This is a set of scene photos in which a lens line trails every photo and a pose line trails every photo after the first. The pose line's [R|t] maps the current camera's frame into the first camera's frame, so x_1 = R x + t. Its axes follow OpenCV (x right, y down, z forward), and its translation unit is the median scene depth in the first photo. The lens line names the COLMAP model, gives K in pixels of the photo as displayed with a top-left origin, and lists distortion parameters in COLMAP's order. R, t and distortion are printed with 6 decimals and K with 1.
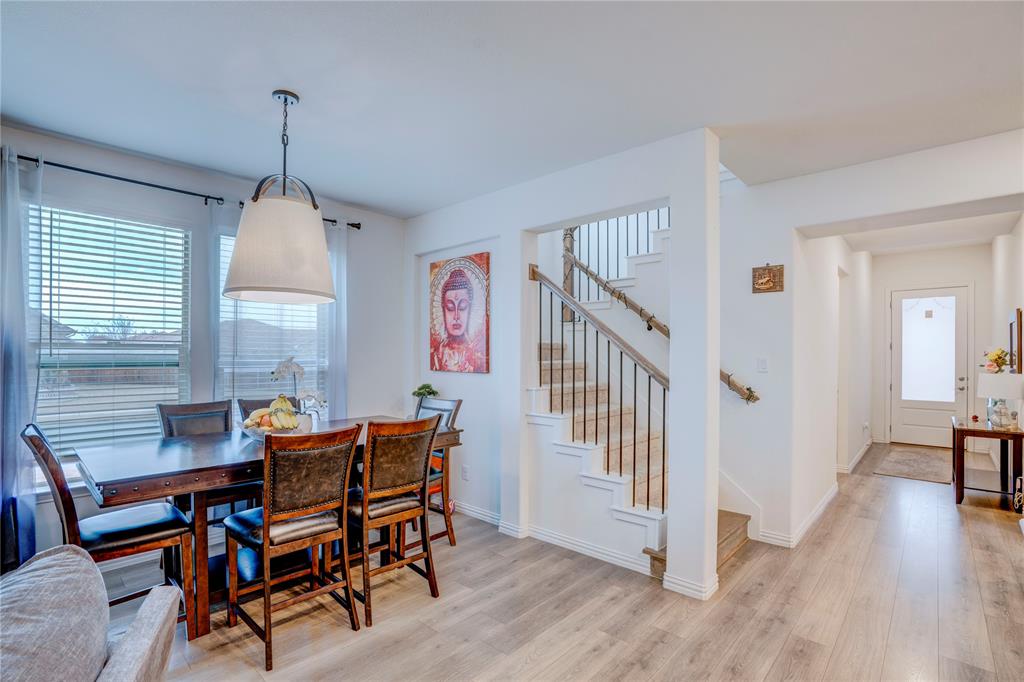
lens RADIAL K [[475.4, 0, 485.7], [0, 475.4, 353.3], [0, 0, 1]] dist [-0.050583, 0.013810]
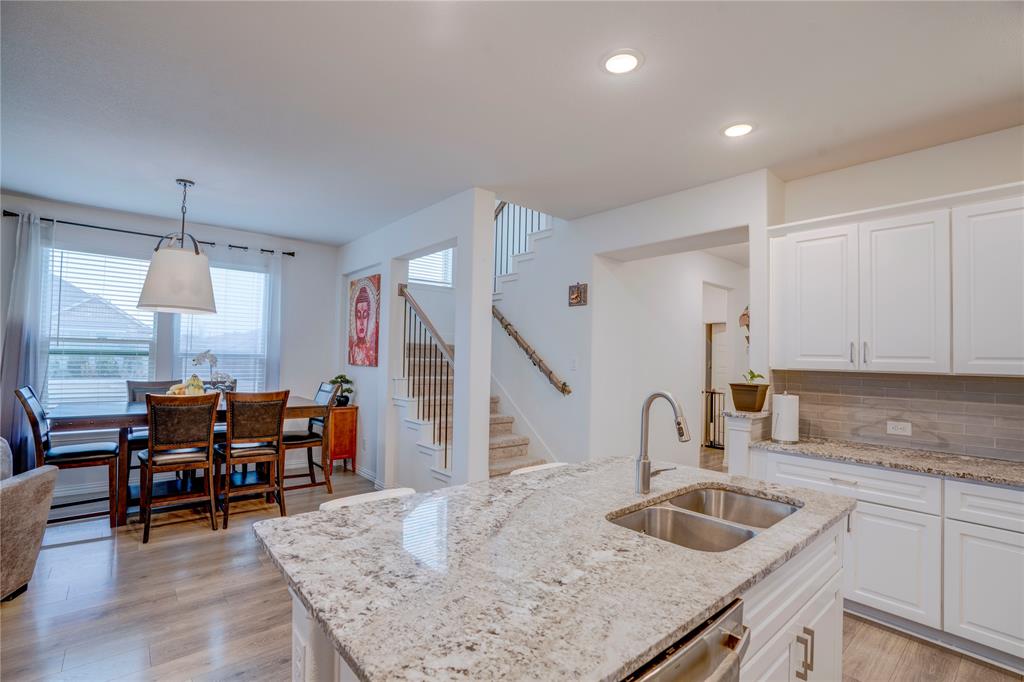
lens RADIAL K [[475.4, 0, 504.5], [0, 475.4, 343.6], [0, 0, 1]] dist [-0.050583, 0.013810]
pose [[0.993496, 0.015941, -0.112747, 0.562011], [-0.019427, 0.999364, -0.029887, 0.012136], [0.112199, 0.031883, 0.993174, -0.280272]]
